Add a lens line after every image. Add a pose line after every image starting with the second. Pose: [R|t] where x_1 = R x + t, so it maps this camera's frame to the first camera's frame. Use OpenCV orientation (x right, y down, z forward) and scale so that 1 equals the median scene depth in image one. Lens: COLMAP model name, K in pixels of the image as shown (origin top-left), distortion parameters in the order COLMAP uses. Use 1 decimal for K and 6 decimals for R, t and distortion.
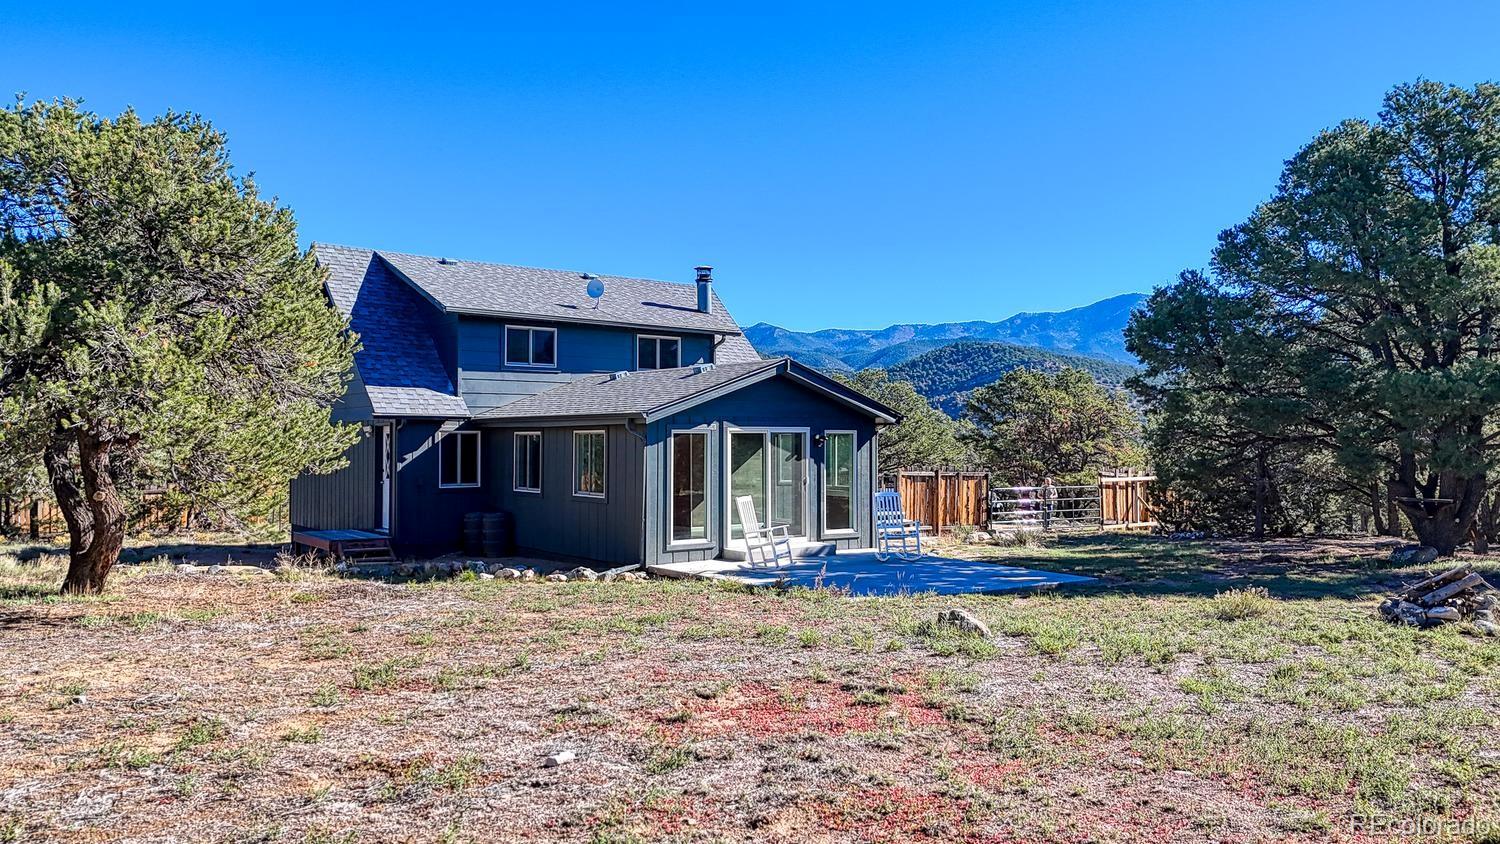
lens RADIAL K [[1102.5, 0, 750.8], [0, 1102.5, 429.1], [0, 0, 1]] dist [0.072510, -0.062089]
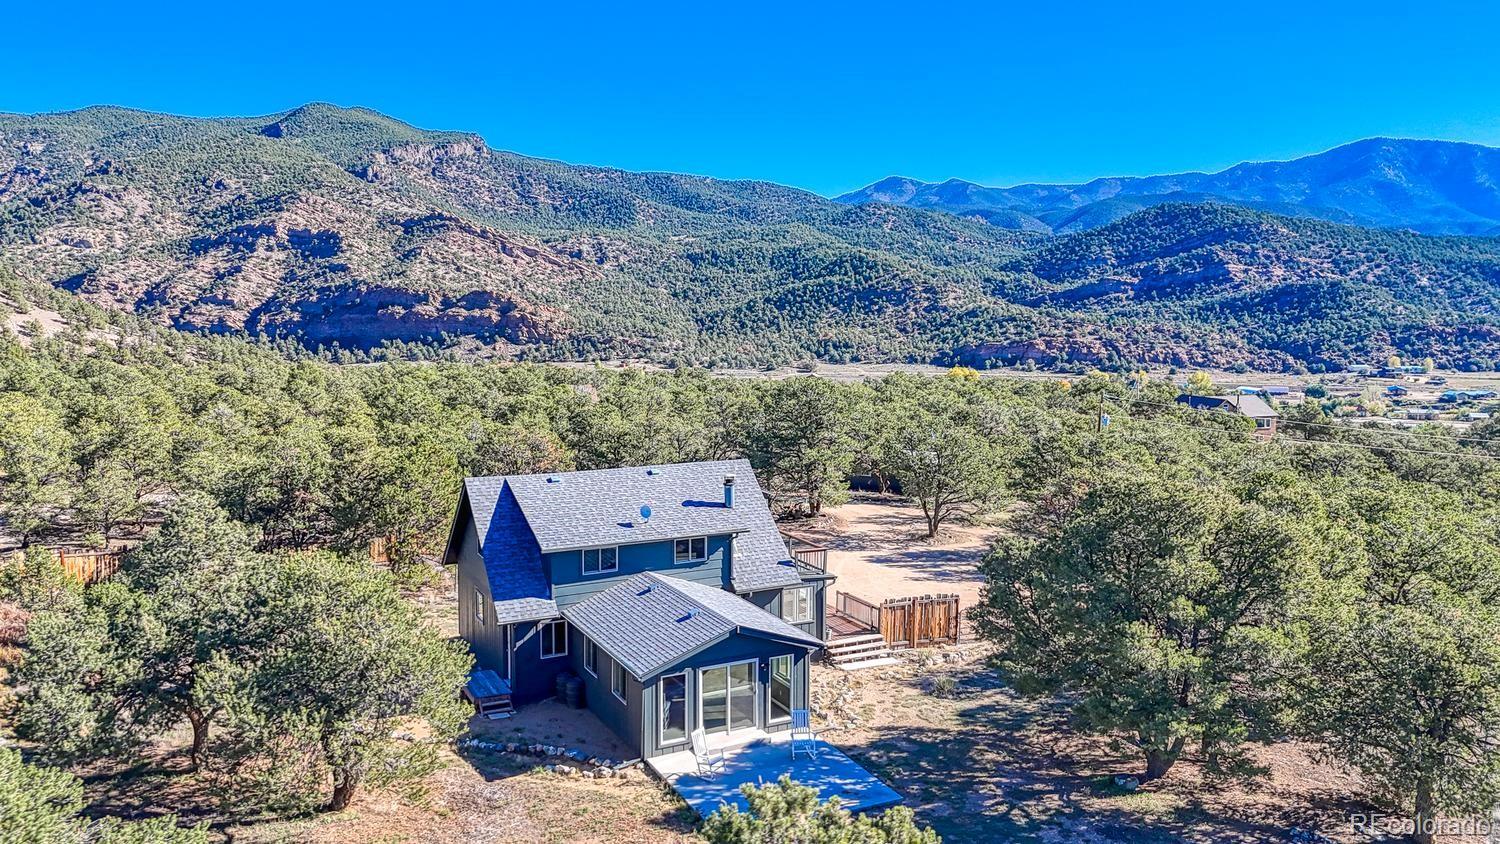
lens RADIAL K [[1114.3, 0, 750.0], [0, 1114.3, 422.0], [0, 0, 1]] dist [0.070726, -0.155038]
pose [[0.985864, 0.021950, -0.166105, 0.217841], [-0.002051, 0.992888, 0.119036, -0.382621], [0.167536, -0.117013, 0.978897, -0.378354]]
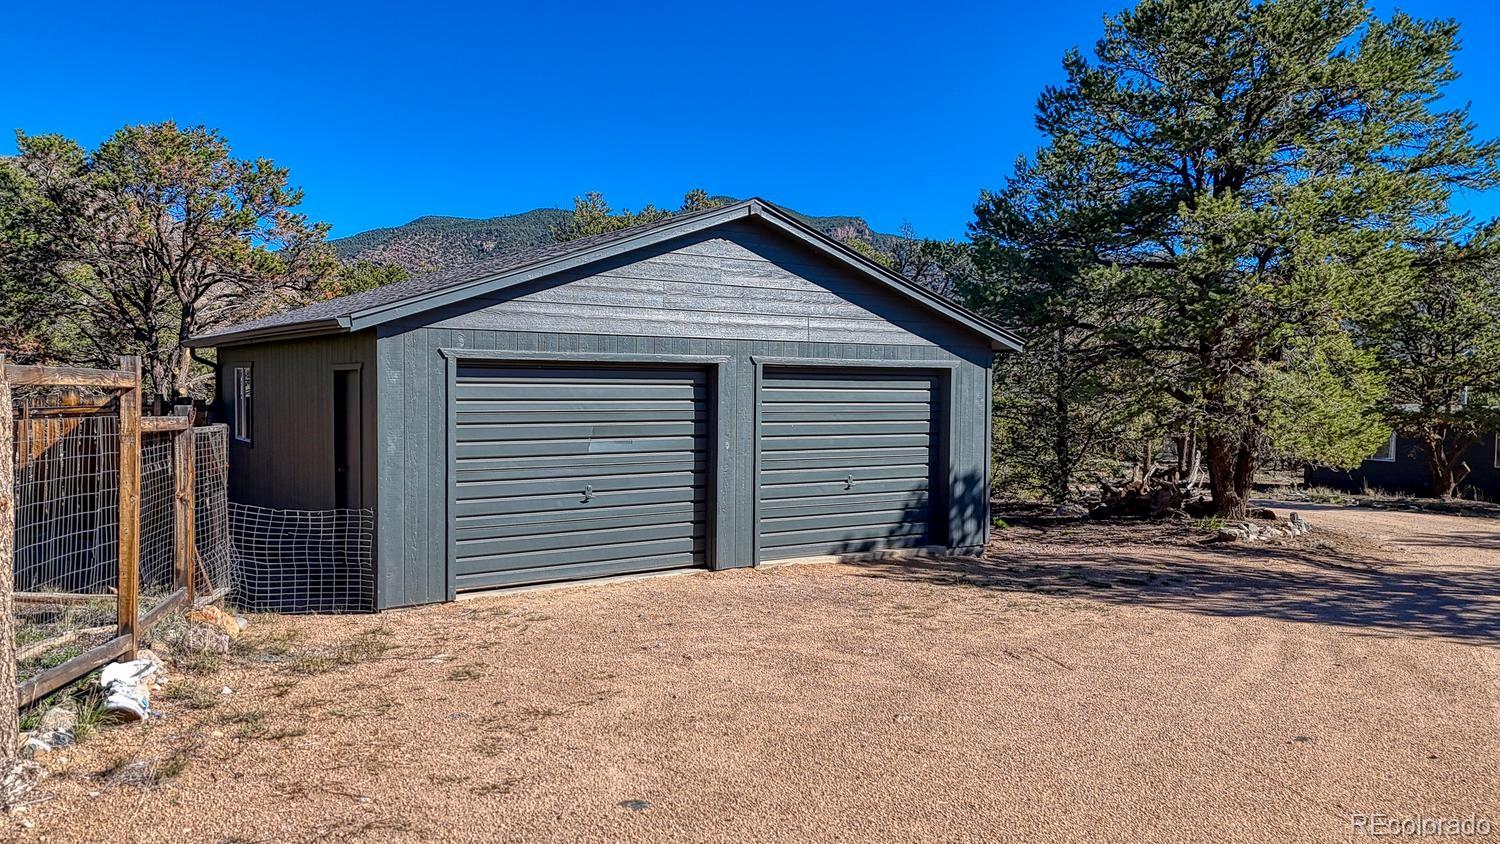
lens RADIAL K [[1142.7, 0, 718.7], [0, 1142.7, 419.6], [0, 0, 1]] dist [-0.011718, -0.001791]
pose [[0.863309, 0.032027, -0.503658, 0.017387], [-0.009931, 0.998869, 0.046495, 0.063411], [0.504577, -0.035137, 0.862651, 1.424947]]
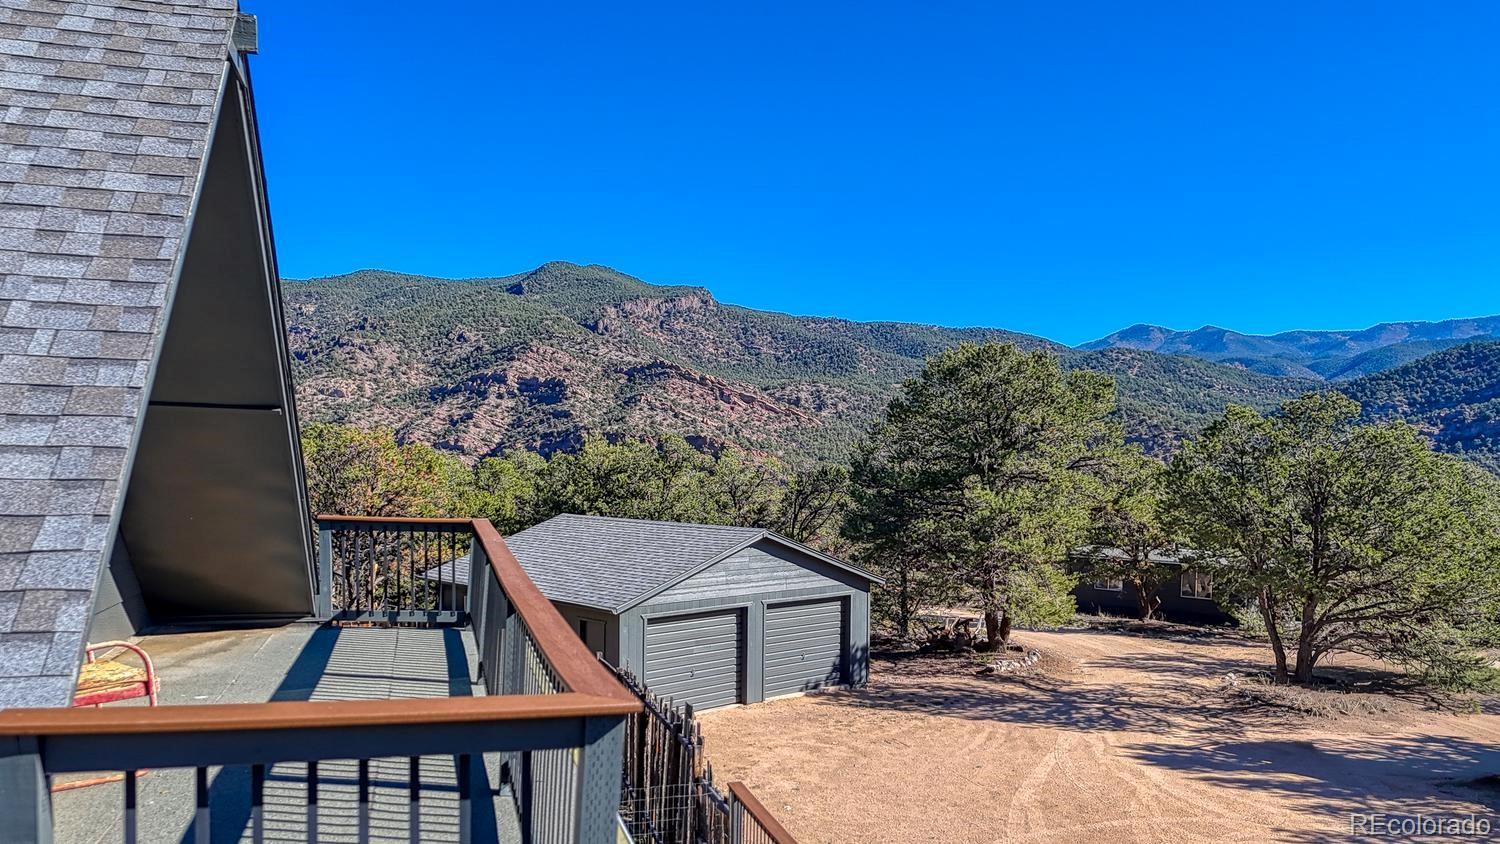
lens RADIAL K [[1134.5, 0, 748.4], [0, 1134.5, 500.6], [0, 0, 1]] dist [0.093818, -0.121594]
pose [[0.932819, 0.026040, -0.359402, 0.125445], [-0.008449, 0.998692, 0.050428, -0.070429], [0.360245, -0.044004, 0.931819, 0.946971]]
